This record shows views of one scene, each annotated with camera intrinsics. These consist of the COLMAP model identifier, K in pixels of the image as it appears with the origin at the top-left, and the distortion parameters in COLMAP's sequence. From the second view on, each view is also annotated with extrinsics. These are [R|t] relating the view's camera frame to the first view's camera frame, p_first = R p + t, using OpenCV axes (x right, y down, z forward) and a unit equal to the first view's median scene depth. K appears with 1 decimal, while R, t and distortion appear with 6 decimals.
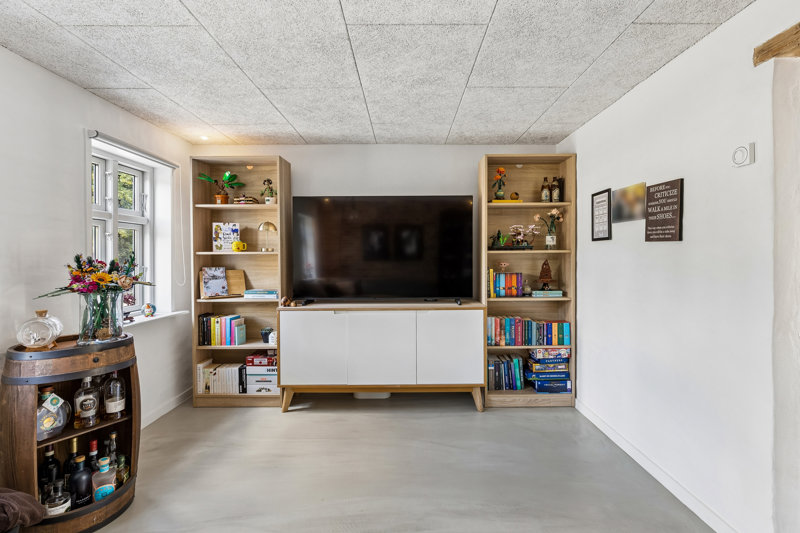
lens RADIAL K [[379.4, 0, 390.7], [0, 379.4, 254.5], [0, 0, 1]] dist [0.000762, -0.000365]
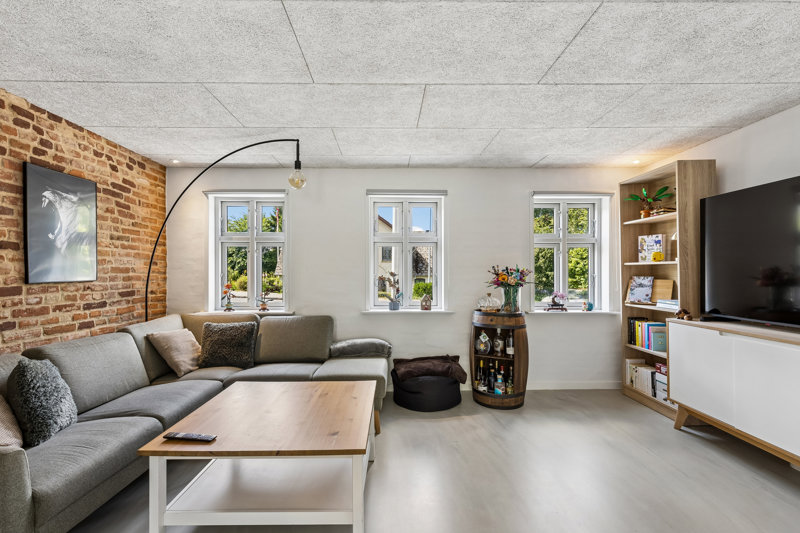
lens RADIAL K [[364.3, 0, 396.9], [0, 364.3, 270.2], [0, 0, 1]] dist [0.005707, -0.000769]
pose [[0.033409, 0.001027, -0.999441, 0.593060], [0.003979, 0.999991, 0.001161, 0.011713], [0.999434, -0.004015, 0.033404, 0.257754]]
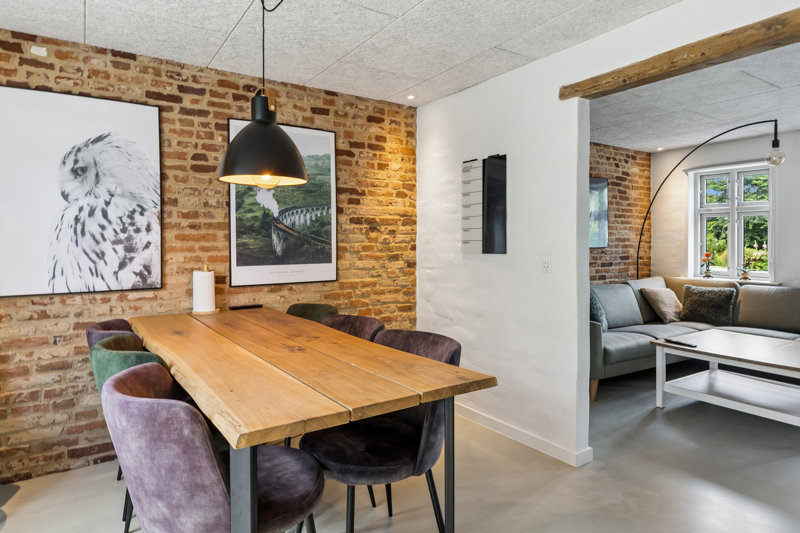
lens RADIAL K [[476.8, 0, 393.4], [0, 476.8, 245.3], [0, 0, 1]] dist [0.001628, -0.003204]
pose [[-0.834237, 0.008765, -0.551336, 1.232231], [0.005353, 0.999955, 0.007798, 0.011140], [0.551379, 0.003554, -0.834247, 0.538682]]
